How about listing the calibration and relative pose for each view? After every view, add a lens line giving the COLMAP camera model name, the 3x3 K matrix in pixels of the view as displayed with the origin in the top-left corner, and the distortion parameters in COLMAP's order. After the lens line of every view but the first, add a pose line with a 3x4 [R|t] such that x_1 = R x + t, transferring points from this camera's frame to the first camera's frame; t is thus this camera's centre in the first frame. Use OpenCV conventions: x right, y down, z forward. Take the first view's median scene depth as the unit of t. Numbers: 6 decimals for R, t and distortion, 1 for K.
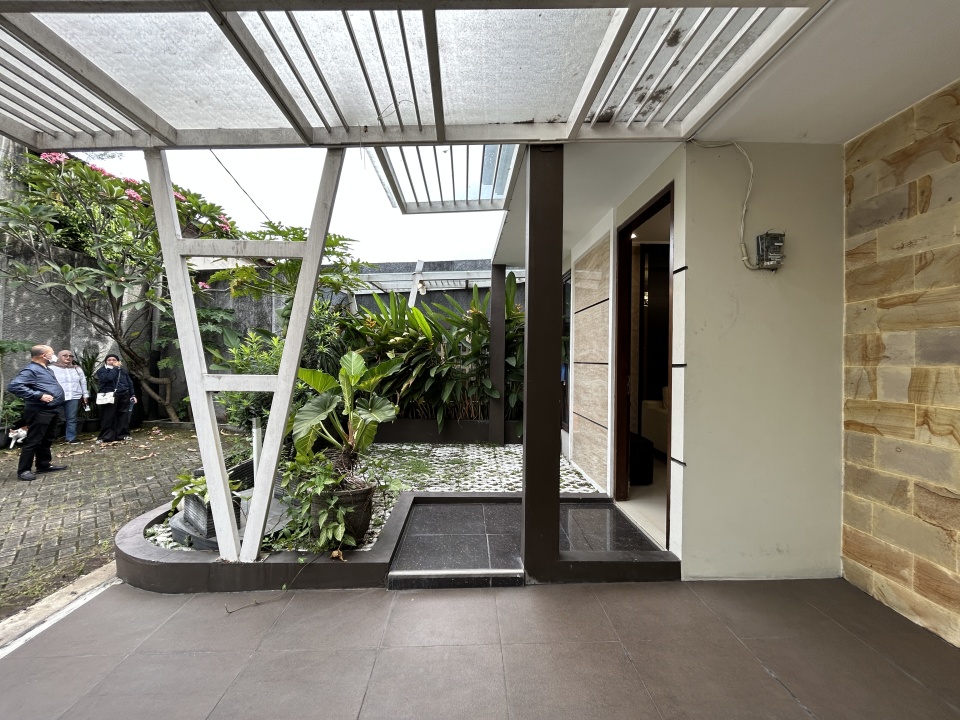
lens RADIAL K [[391.6, 0, 476.7], [0, 391.6, 356.6], [0, 0, 1]] dist [0.004033, 0.000103]
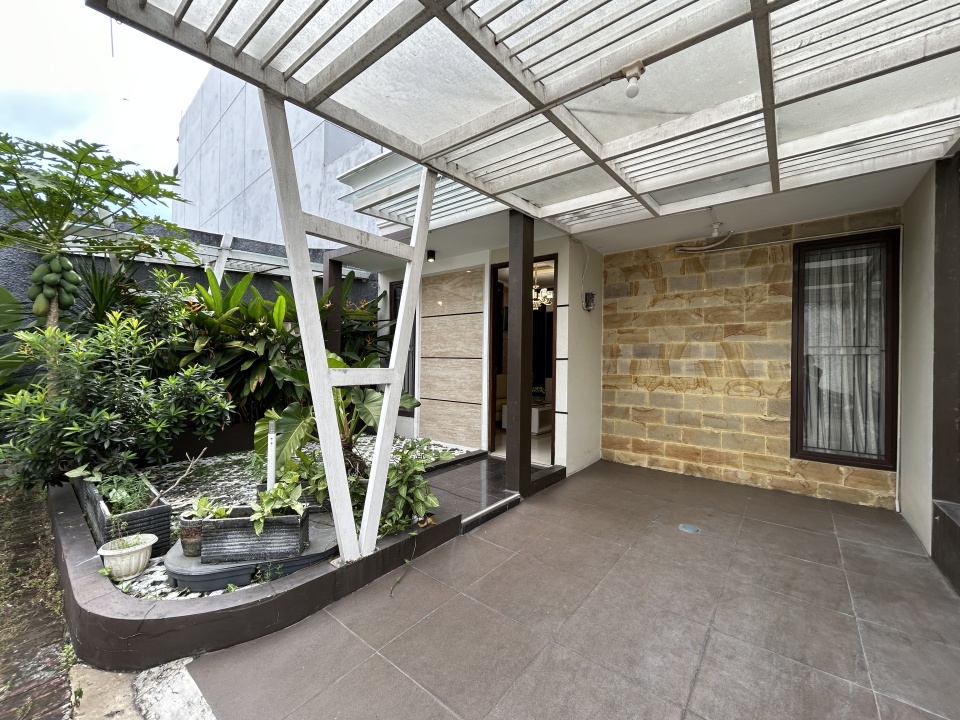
lens RADIAL K [[391.6, 0, 476.9], [0, 391.6, 357.5], [0, 0, 1]] dist [0.004033, 0.000103]
pose [[0.650437, 0.003430, 0.759553, -1.168207], [-0.012669, 0.999900, 0.006333, 0.010069], [-0.759455, -0.013742, 0.650415, 0.145646]]
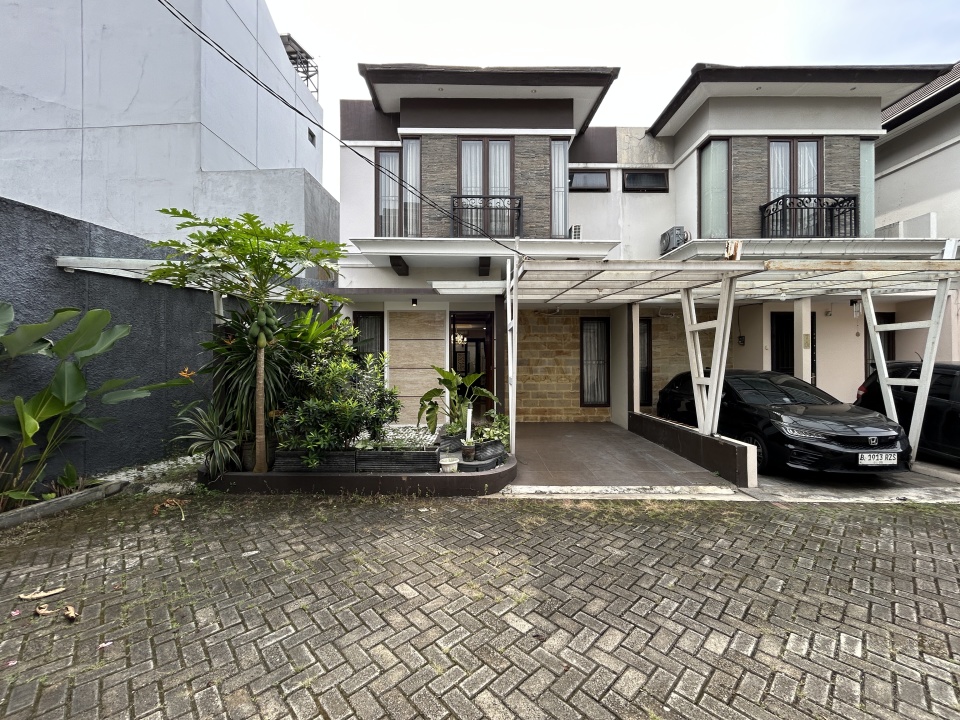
lens RADIAL K [[391.6, 0, 476.7], [0, 391.6, 356.8], [0, 0, 1]] dist [0.004033, 0.000103]
pose [[0.024830, -0.002769, 0.999688, -3.061029], [-0.005110, 0.999983, 0.002897, -0.089013], [-0.999679, -0.005180, 0.024816, 1.184370]]
